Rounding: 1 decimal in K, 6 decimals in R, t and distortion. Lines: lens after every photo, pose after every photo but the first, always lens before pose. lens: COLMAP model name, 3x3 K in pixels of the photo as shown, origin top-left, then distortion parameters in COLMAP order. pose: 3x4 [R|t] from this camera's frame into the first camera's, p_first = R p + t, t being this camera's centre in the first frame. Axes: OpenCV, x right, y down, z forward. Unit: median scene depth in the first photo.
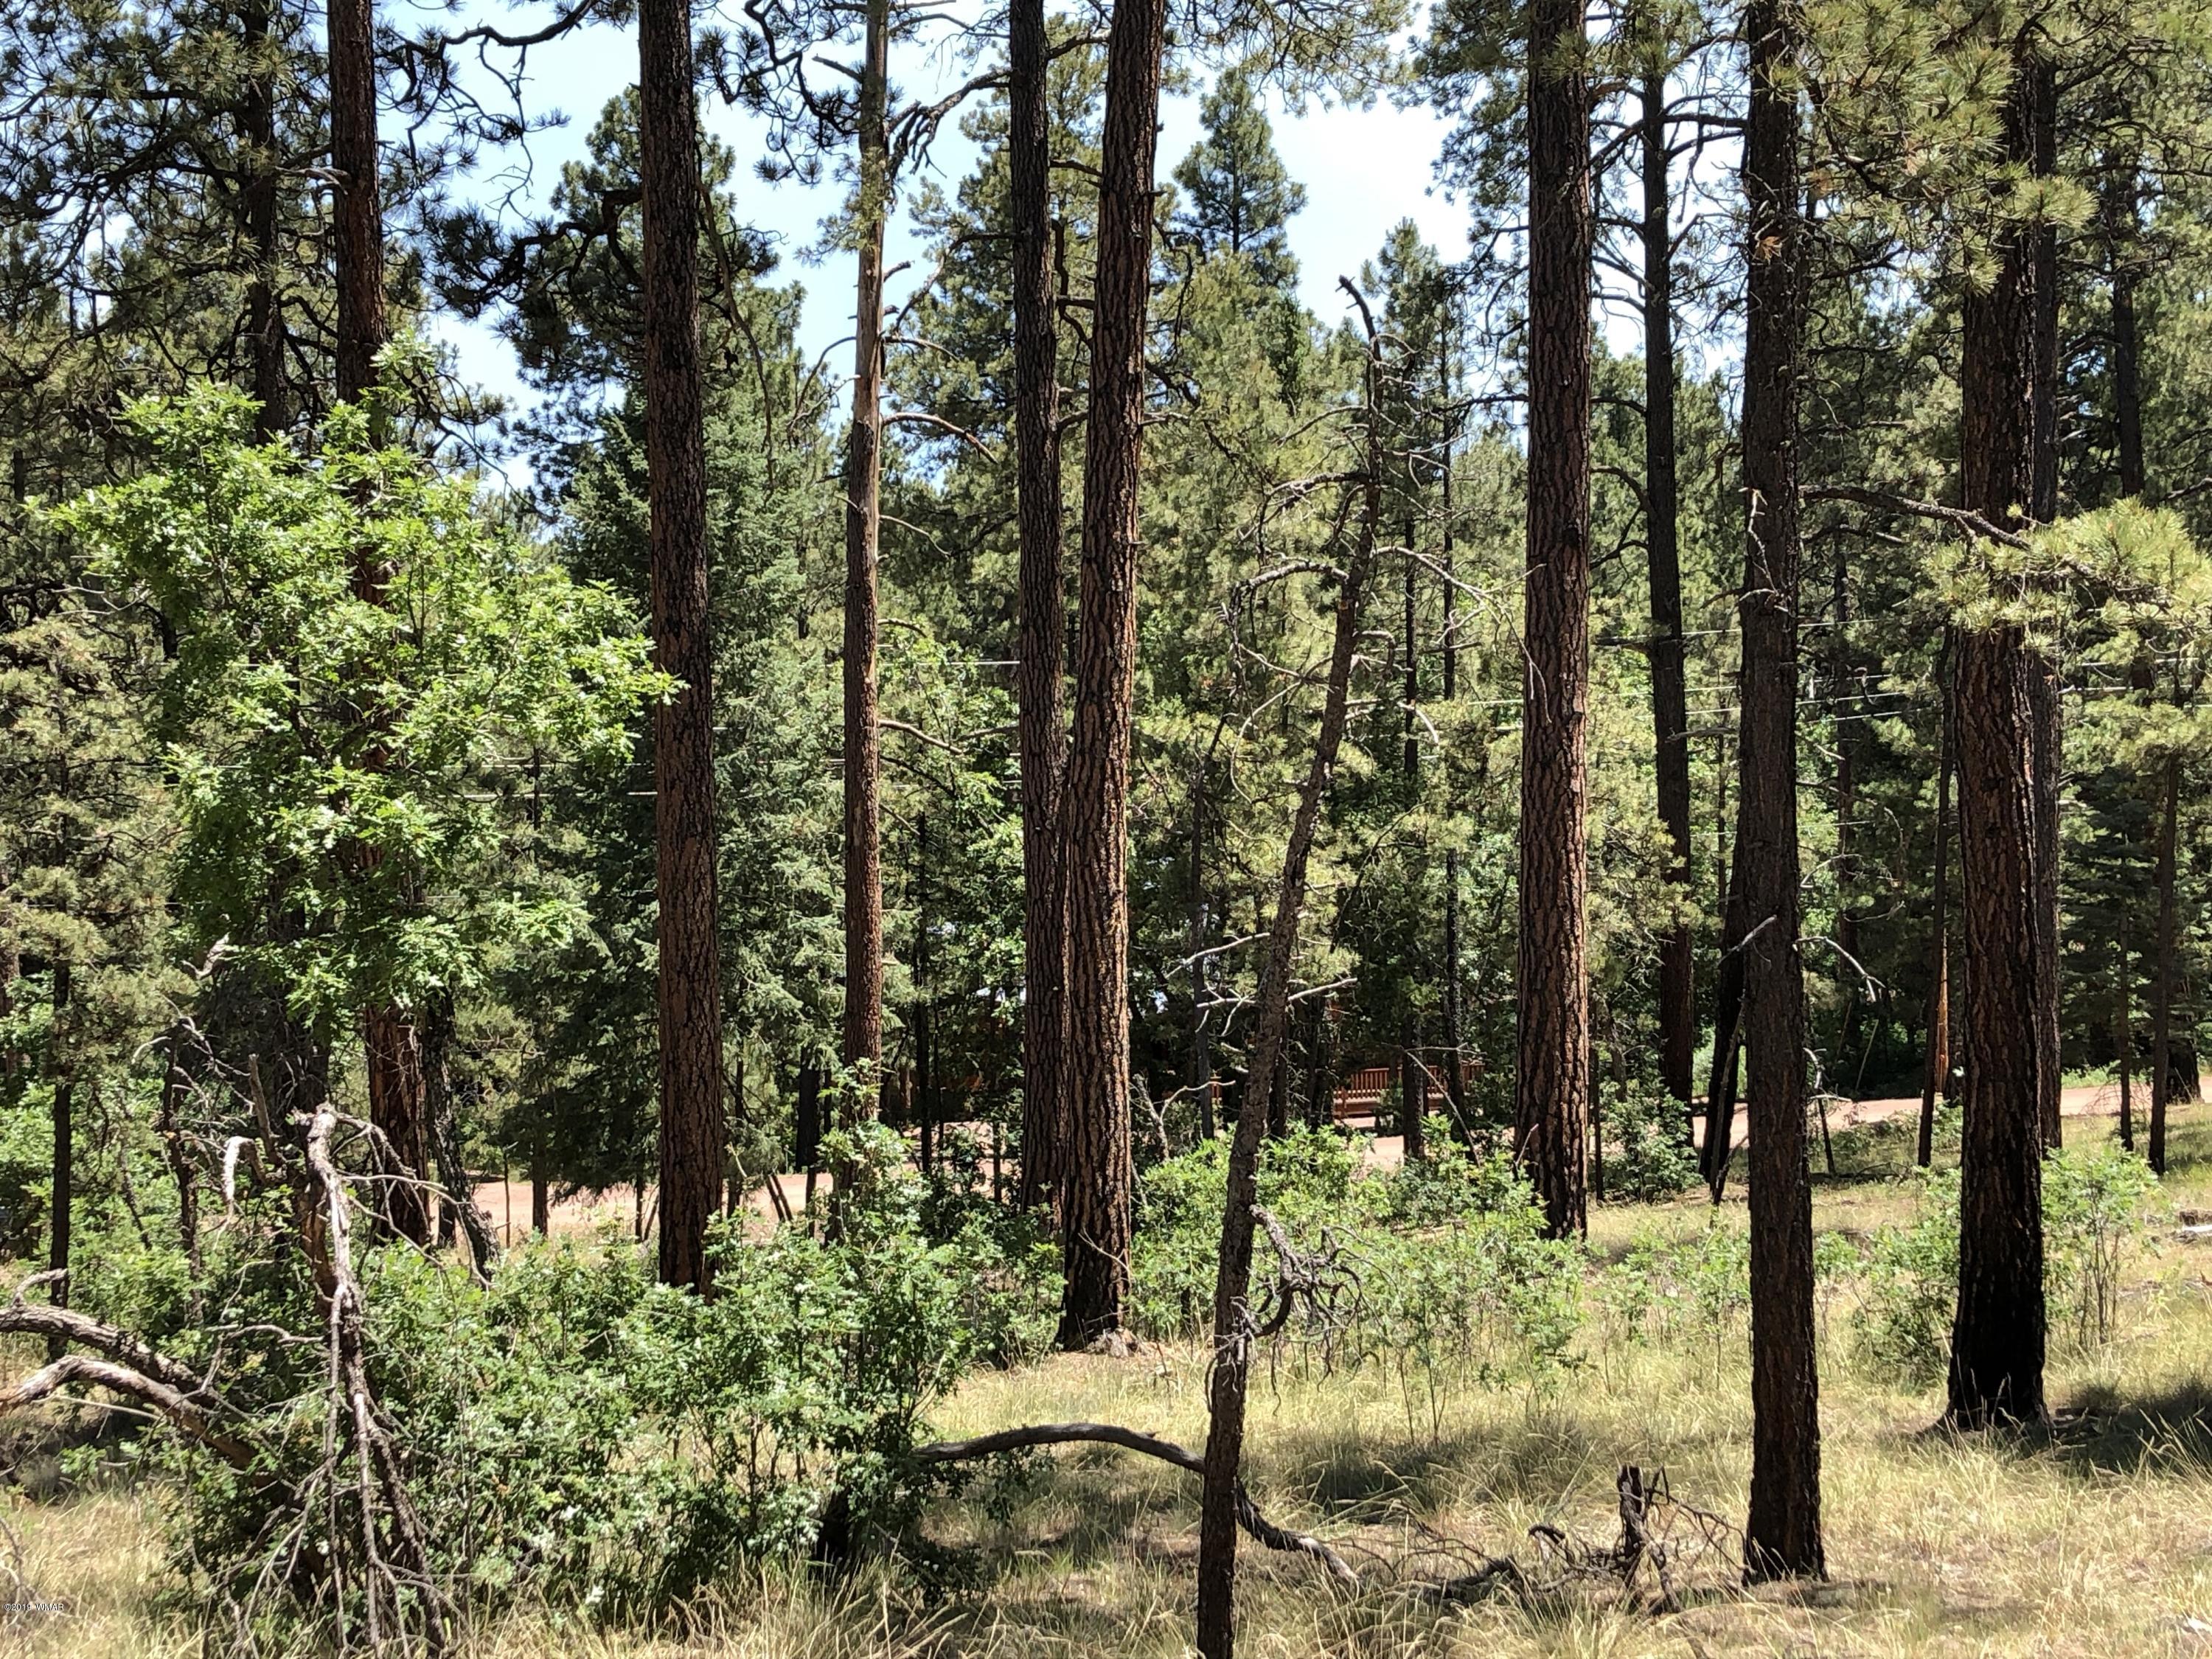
lens RADIAL K [[2939.3, 0, 1100.5], [0, 2939.3, 822.0], [0, 0, 1]] dist [0.205545, -0.619022]
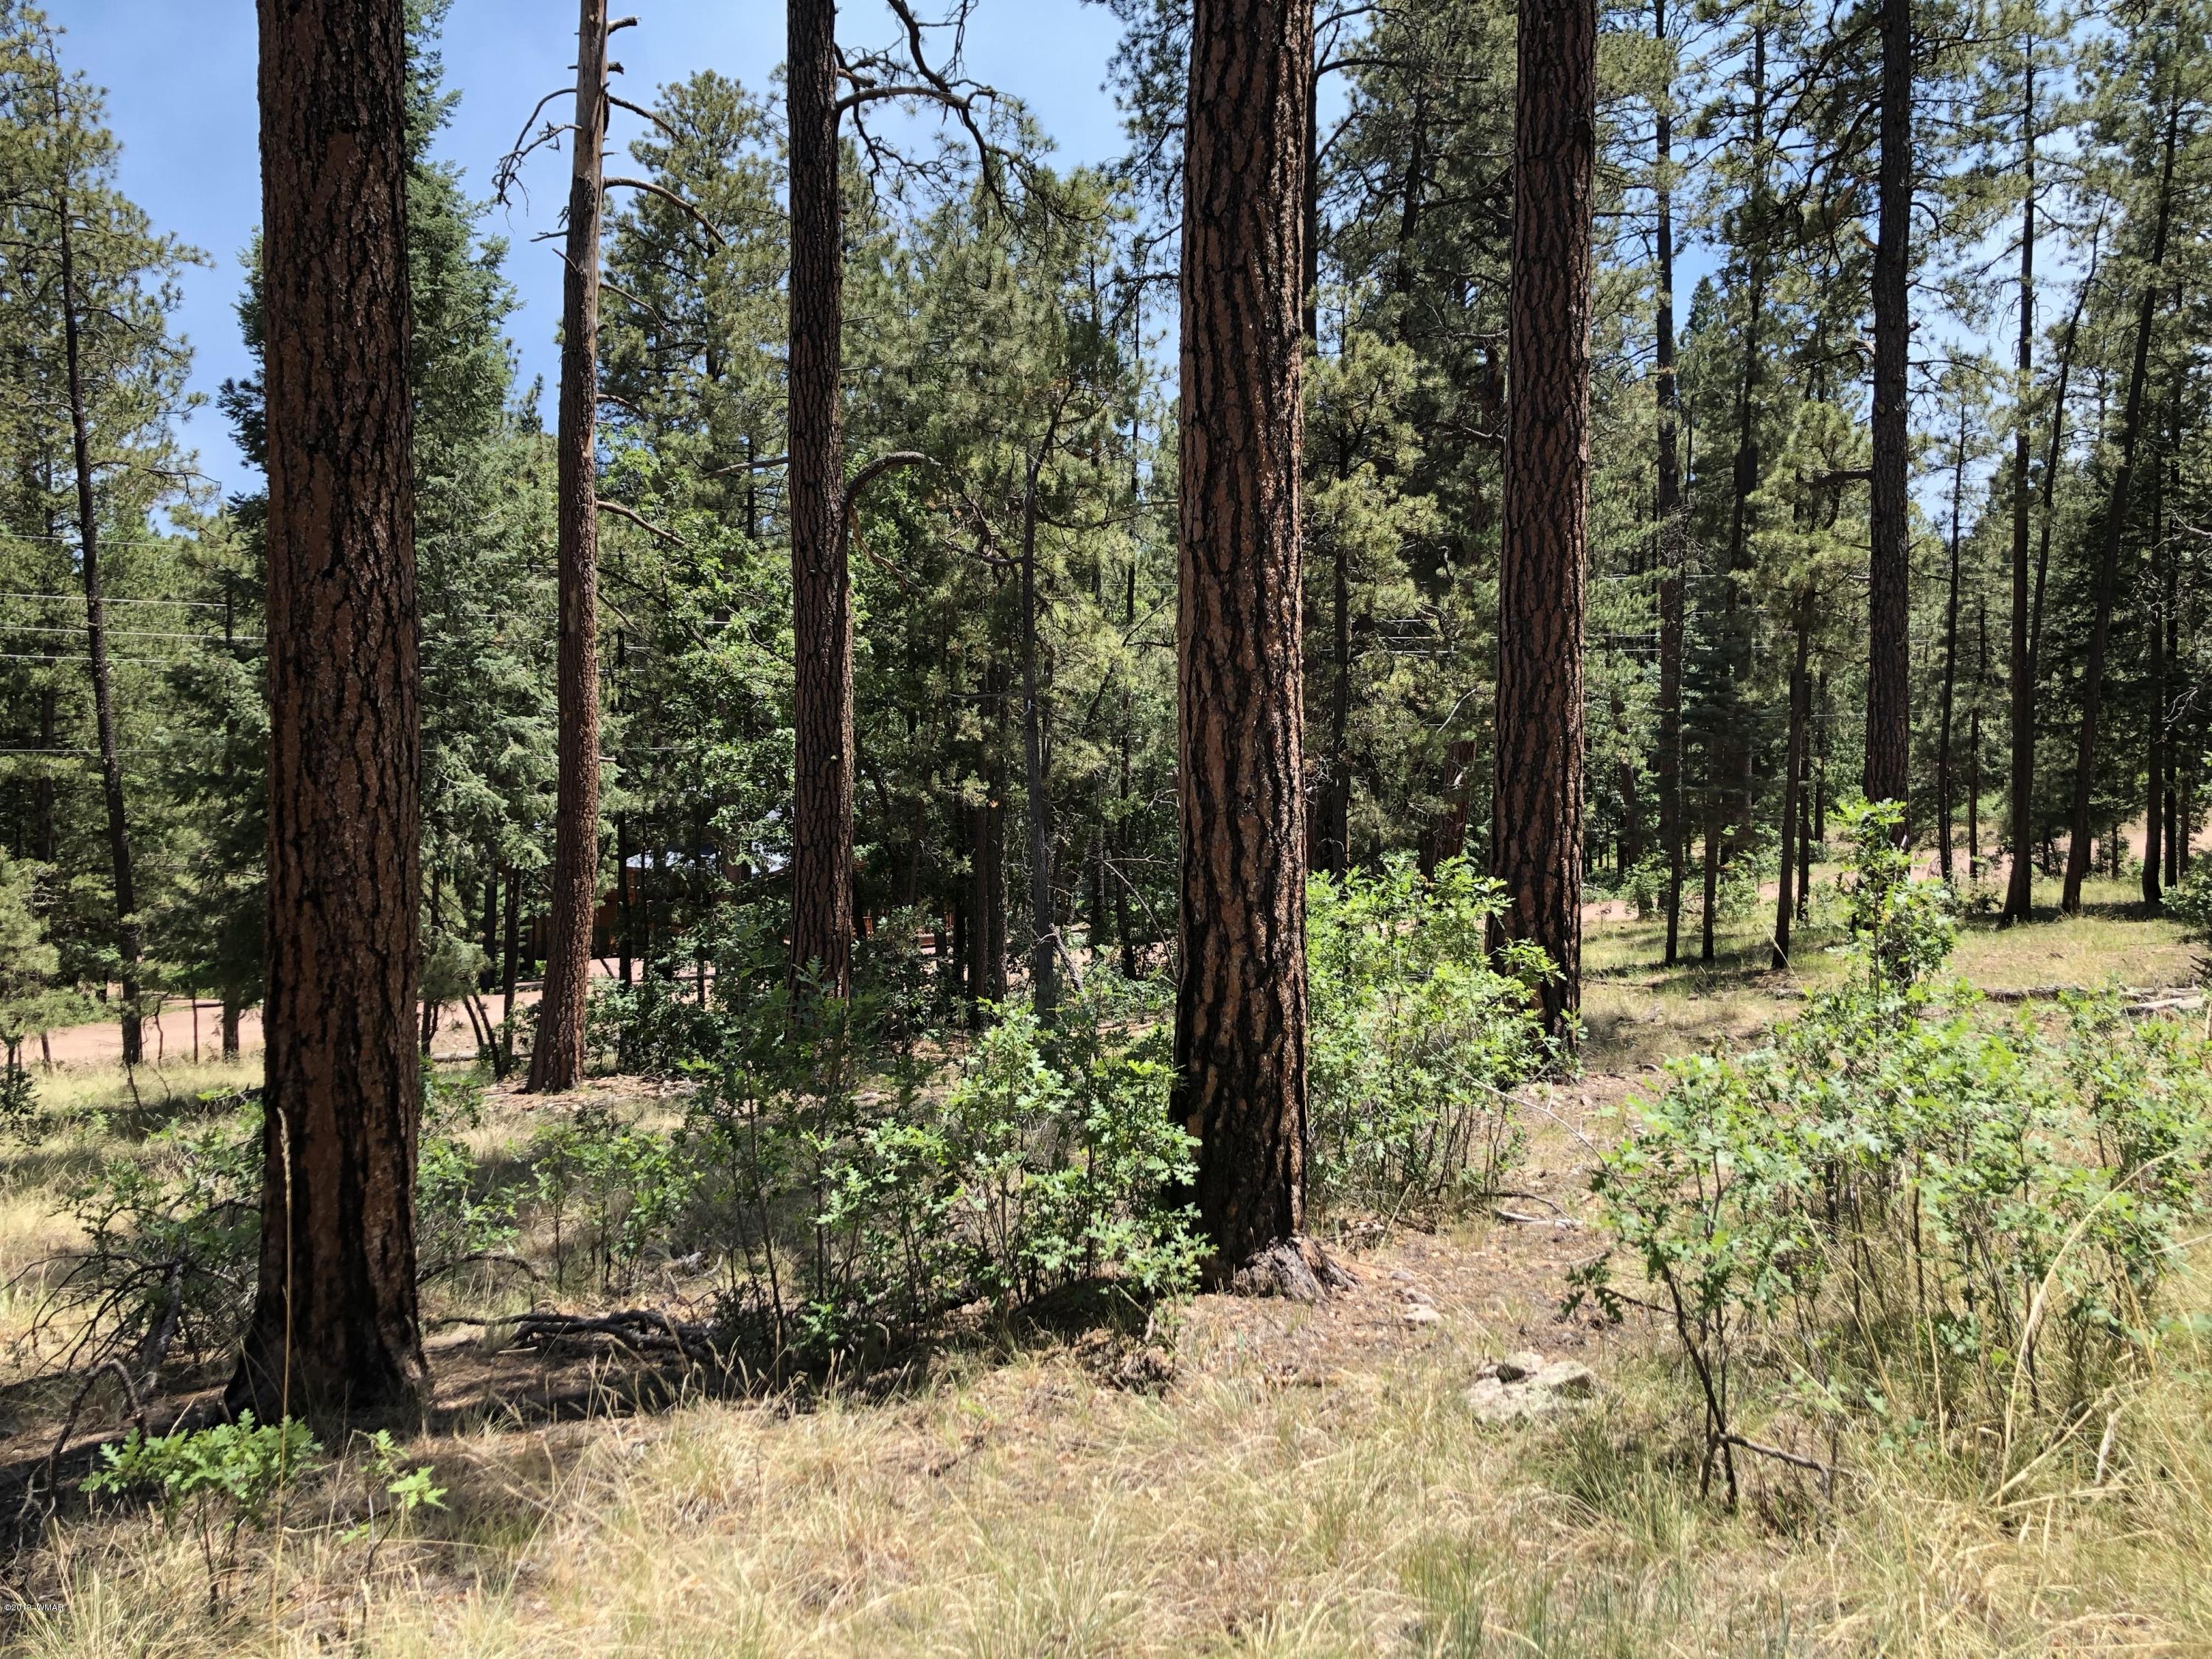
lens RADIAL K [[1800.0, 0, 1108.3], [0, 1800.0, 791.6], [0, 0, 1]] dist [0.044114, -0.067382]
pose [[0.972027, 0.009652, 0.234670, -0.072404], [-0.010839, 0.999934, 0.003766, 0.076793], [-0.234619, -0.006204, 0.972068, 0.564865]]
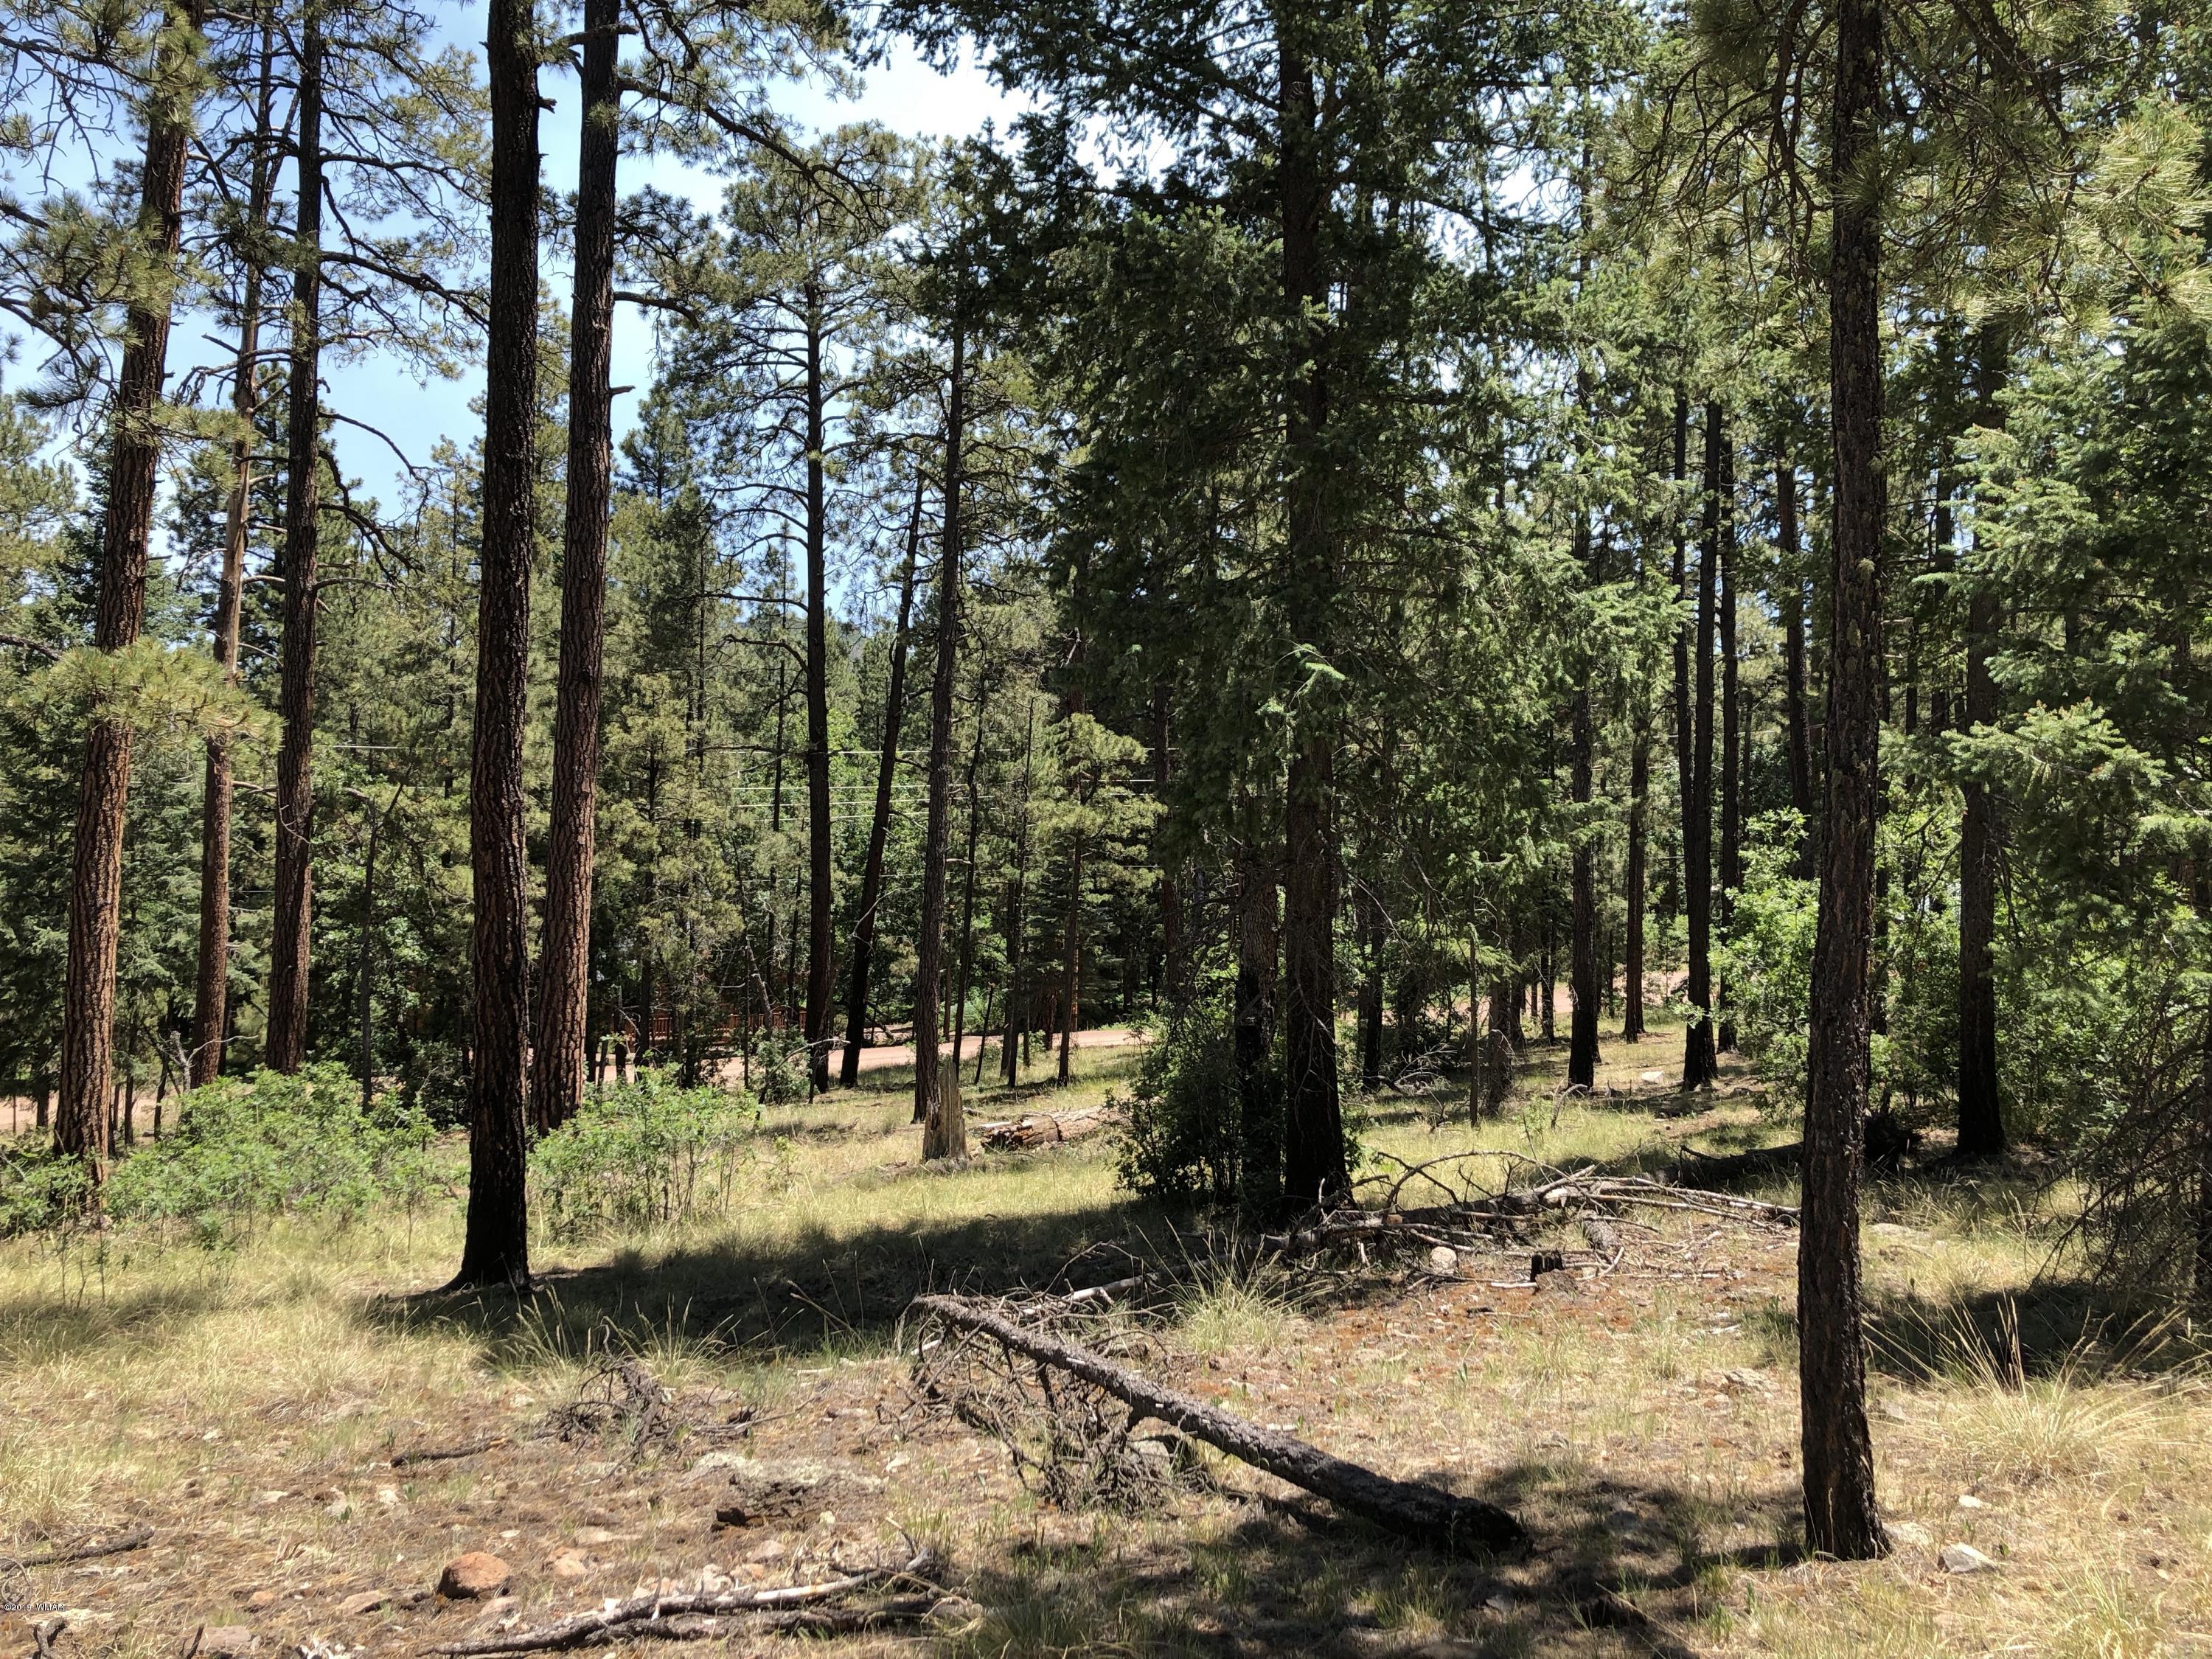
lens RADIAL K [[1783.4, 0, 1050.9], [0, 1783.4, 814.8], [0, 0, 1]] dist [0.098353, -0.093280]
pose [[0.982290, 0.034956, 0.184075, 0.228160], [-0.030346, 0.999153, -0.027804, -0.006793], [-0.184891, 0.021726, 0.982519, 0.042574]]
